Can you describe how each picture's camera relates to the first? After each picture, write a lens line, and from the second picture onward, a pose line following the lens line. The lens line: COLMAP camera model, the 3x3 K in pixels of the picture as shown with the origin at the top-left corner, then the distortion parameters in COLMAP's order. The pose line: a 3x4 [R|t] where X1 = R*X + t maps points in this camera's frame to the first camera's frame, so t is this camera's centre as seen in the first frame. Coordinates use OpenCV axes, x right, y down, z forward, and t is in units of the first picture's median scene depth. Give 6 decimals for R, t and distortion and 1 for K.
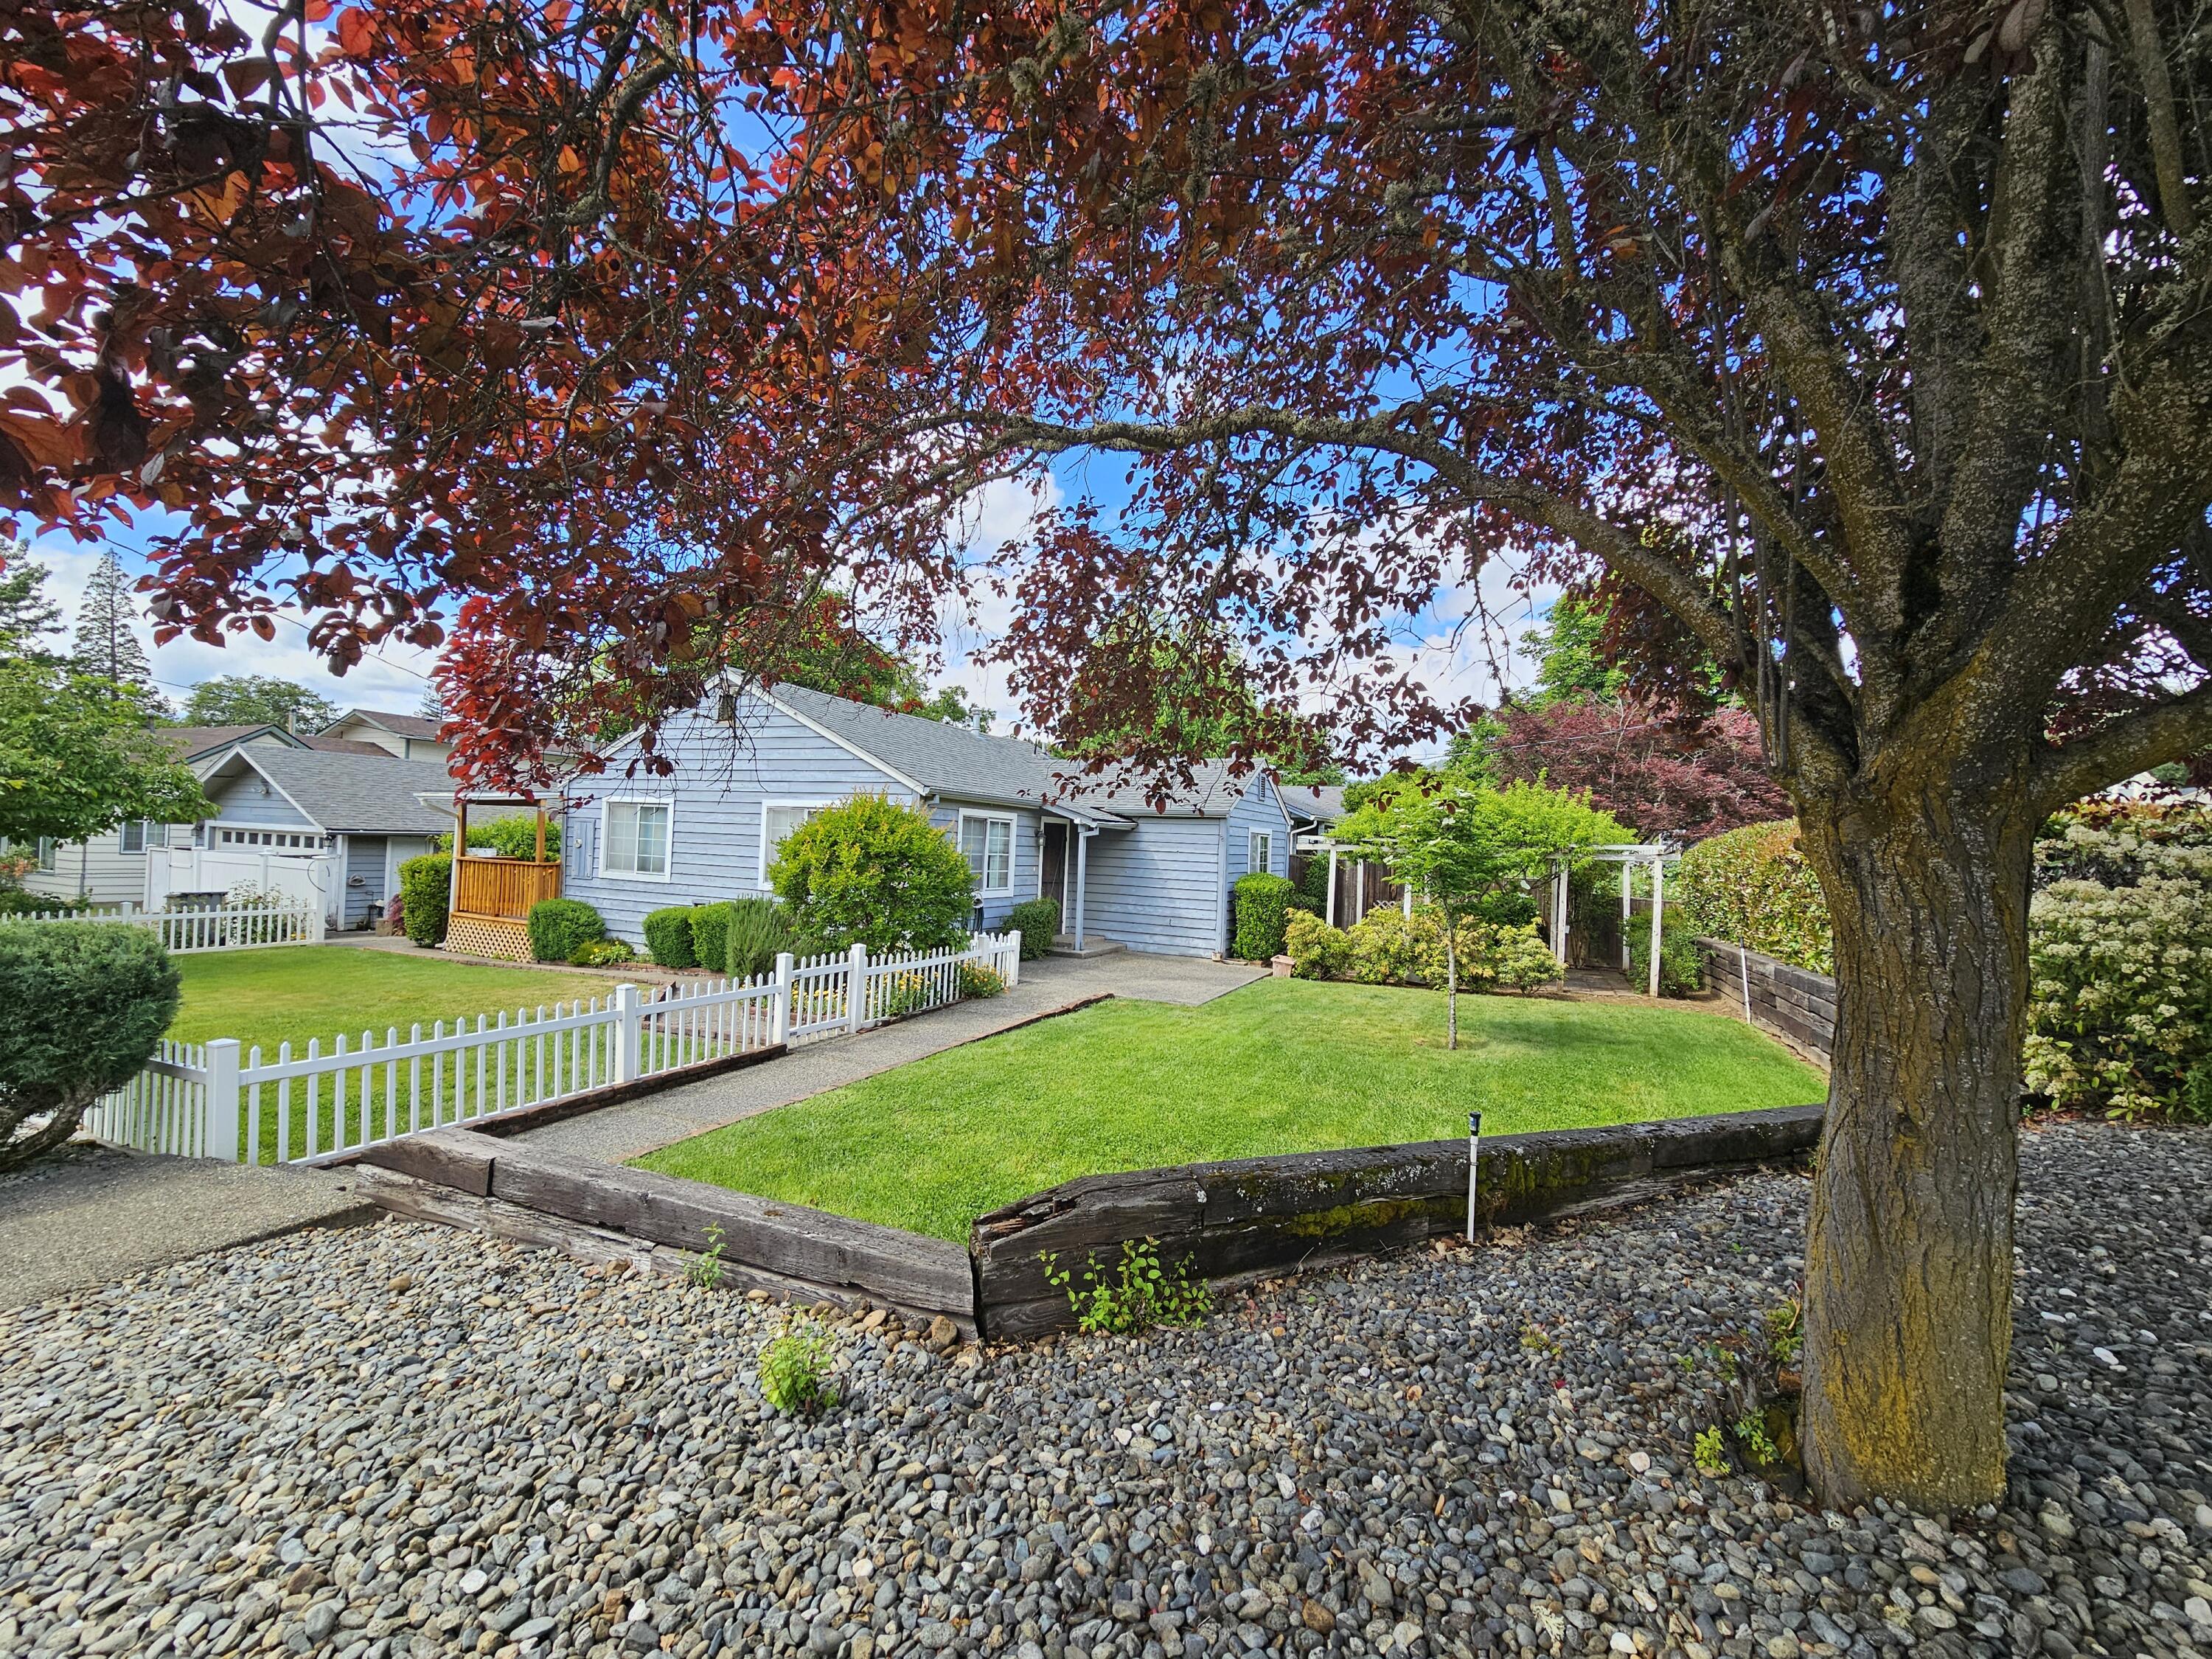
lens RADIAL K [[900.3, 0, 1116.8], [0, 900.3, 840.5], [0, 0, 1]] dist [0.002374, -0.002031]
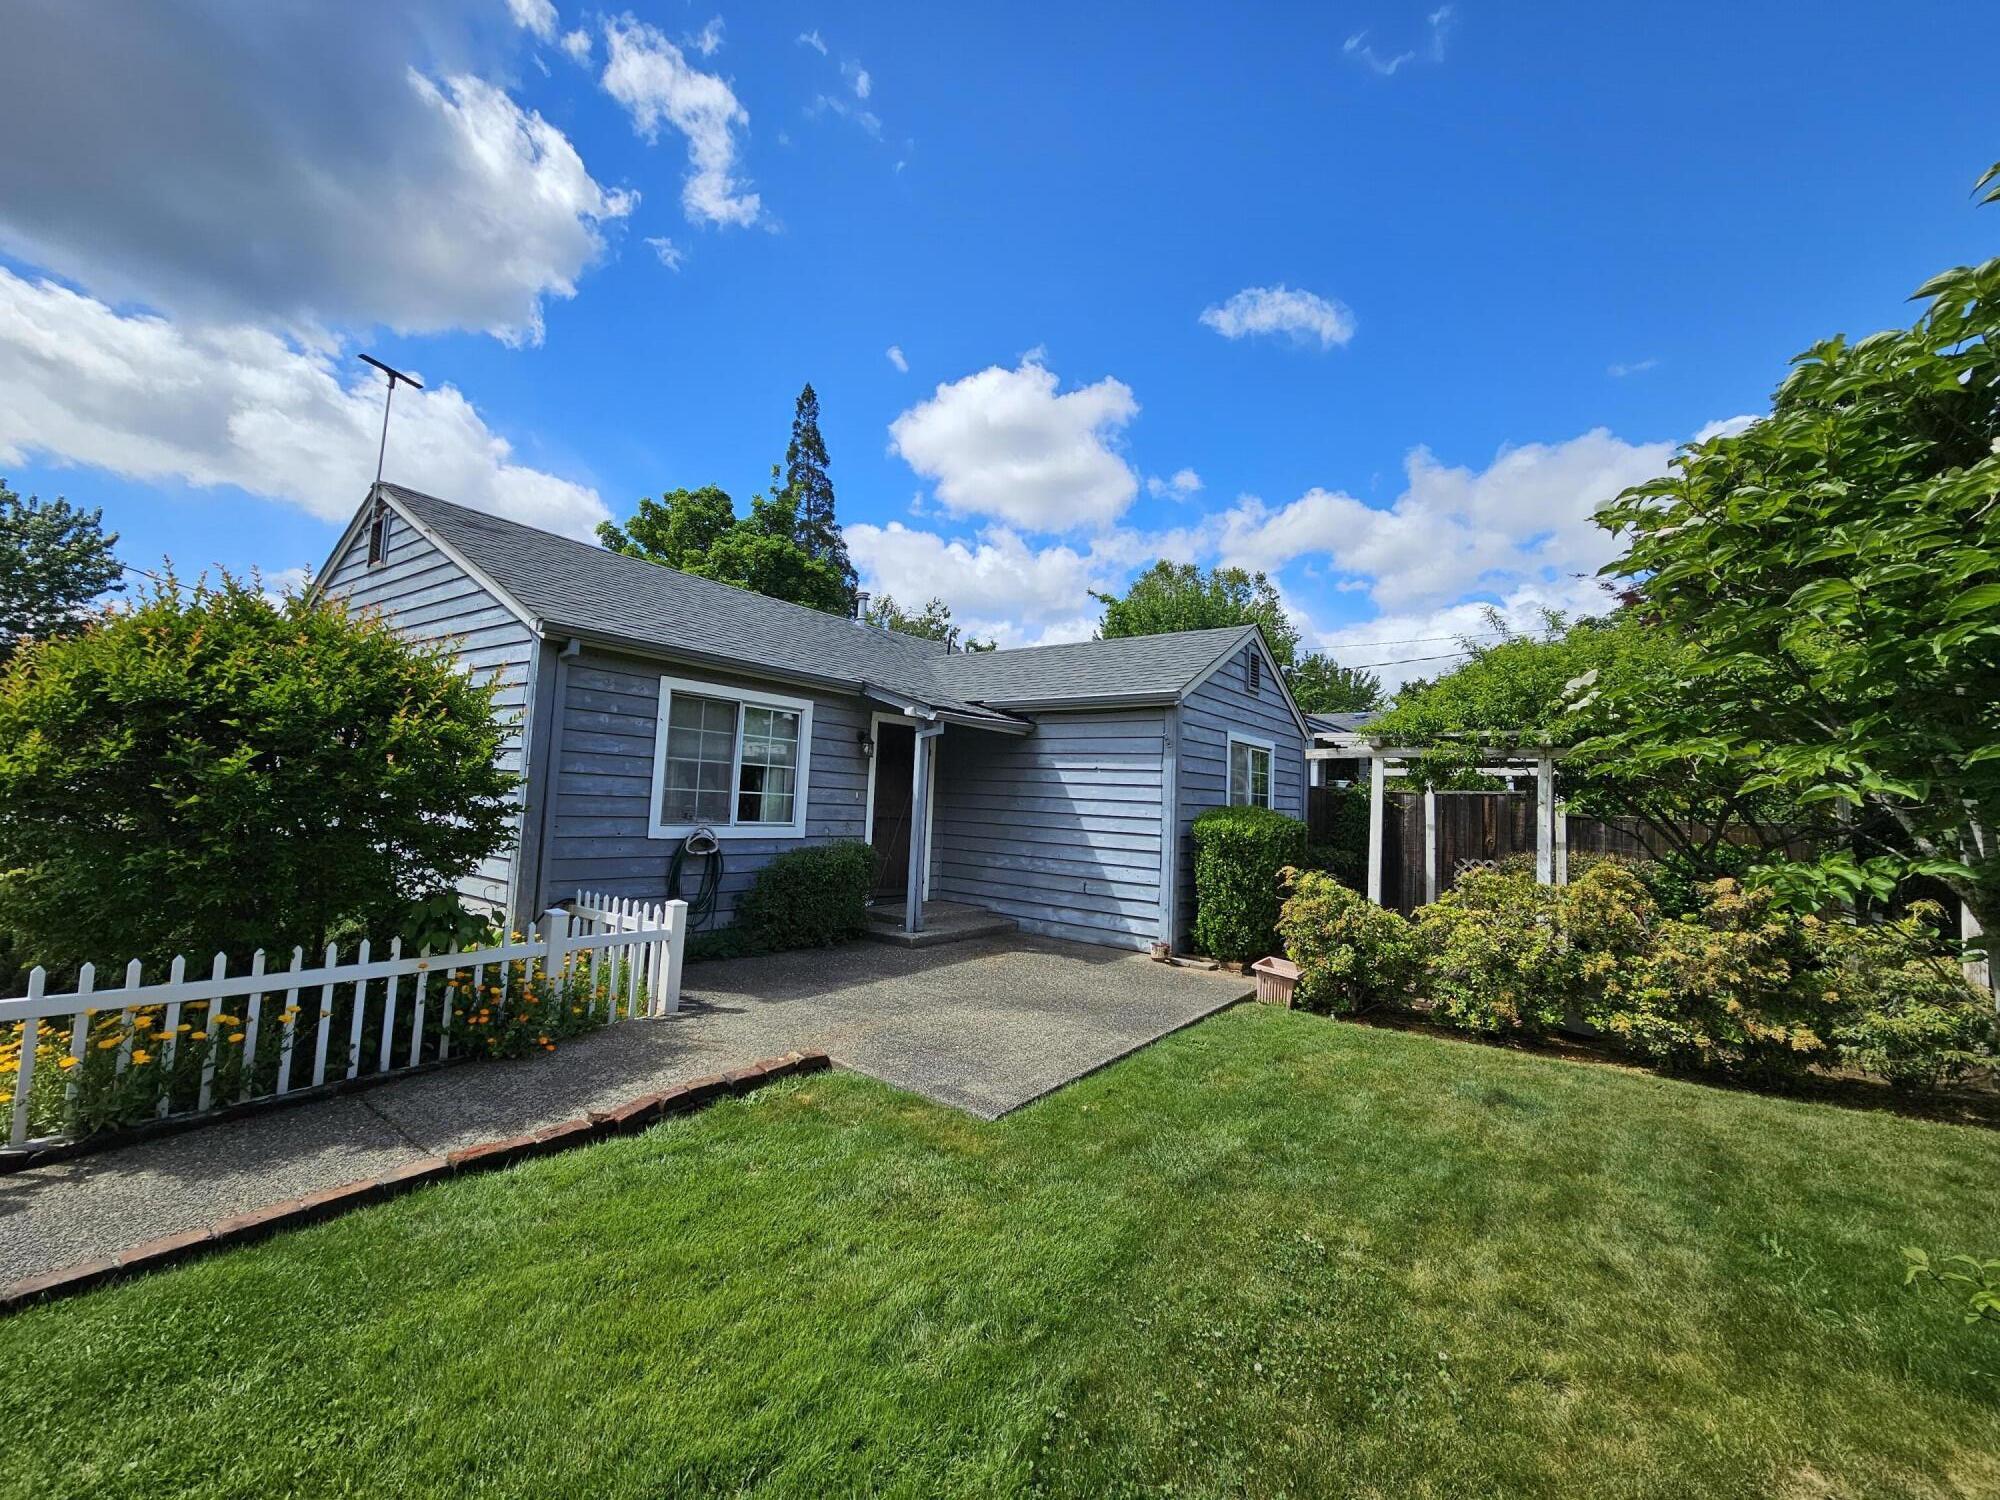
lens RADIAL K [[814.0, 0, 986.5], [0, 814.0, 745.6], [0, 0, 1]] dist [0.002374, -0.002031]
pose [[0.976008, -0.011535, -0.217427, 0.124688], [-0.003922, 0.997502, -0.070527, 0.039019], [0.217697, 0.069687, 0.973525, 0.500149]]
